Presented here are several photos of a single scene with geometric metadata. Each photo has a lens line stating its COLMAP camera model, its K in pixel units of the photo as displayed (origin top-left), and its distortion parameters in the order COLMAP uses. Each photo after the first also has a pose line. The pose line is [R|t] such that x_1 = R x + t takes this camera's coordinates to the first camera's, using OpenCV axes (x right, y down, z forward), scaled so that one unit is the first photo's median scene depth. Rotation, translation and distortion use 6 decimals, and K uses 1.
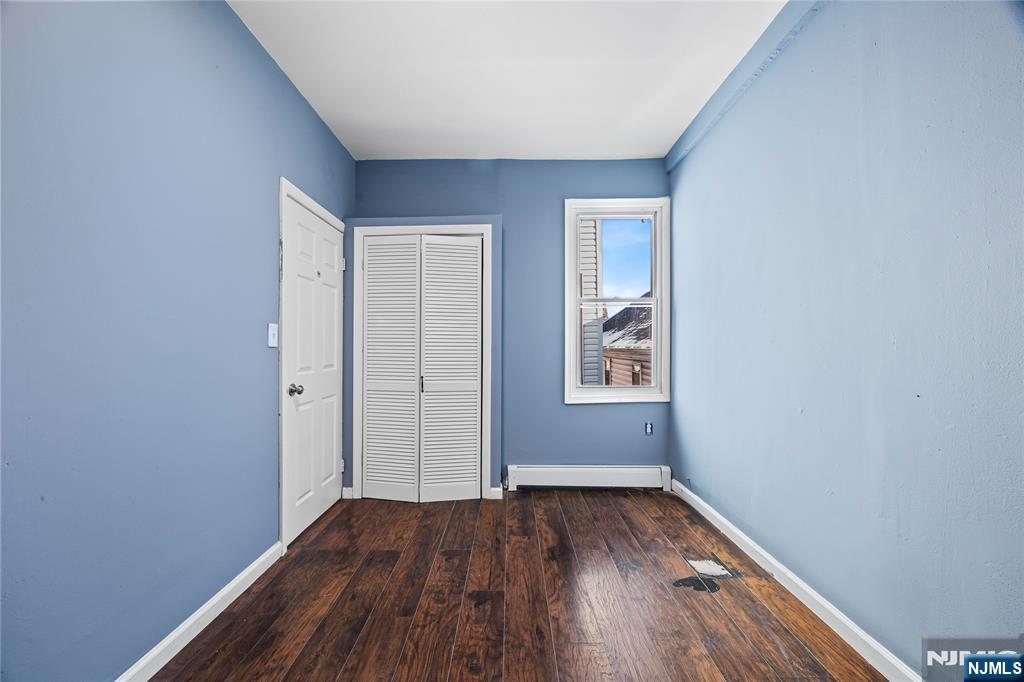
lens RADIAL K [[391.1, 0, 512.3], [0, 391.1, 338.1], [0, 0, 1]] dist [-0.003847, -0.000793]
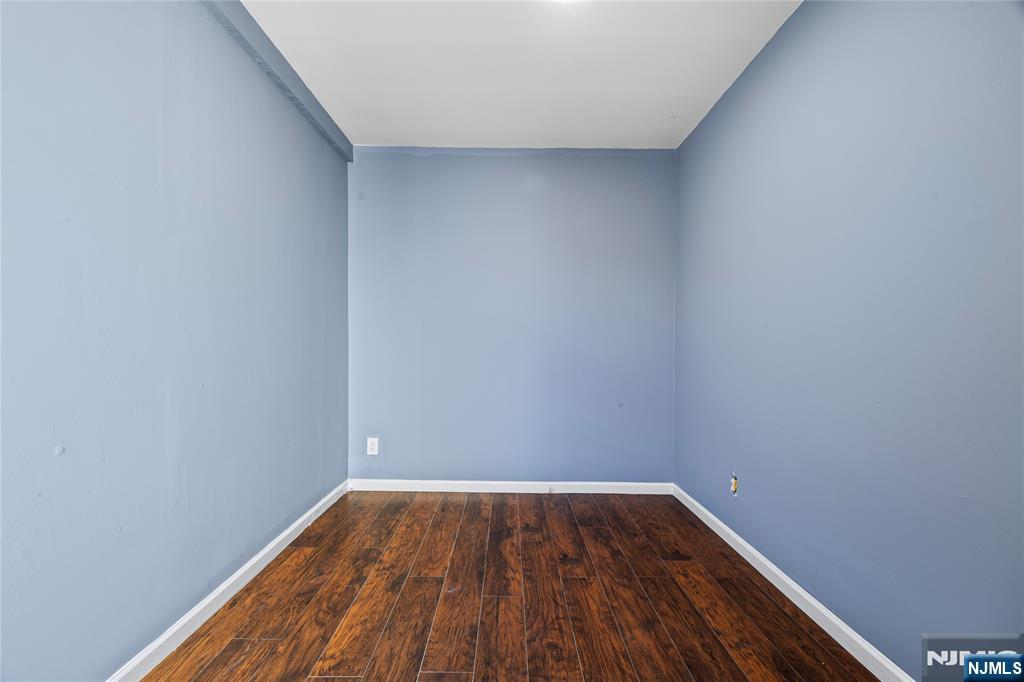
lens RADIAL K [[391.1, 0, 510.5], [0, 391.1, 343.8], [0, 0, 1]] dist [-0.003847, -0.000793]
pose [[-0.999986, -0.005038, -0.001736, 0.025628], [-0.005020, 0.999938, -0.009894, 0.022549], [0.001786, -0.009885, -0.999950, 2.006003]]
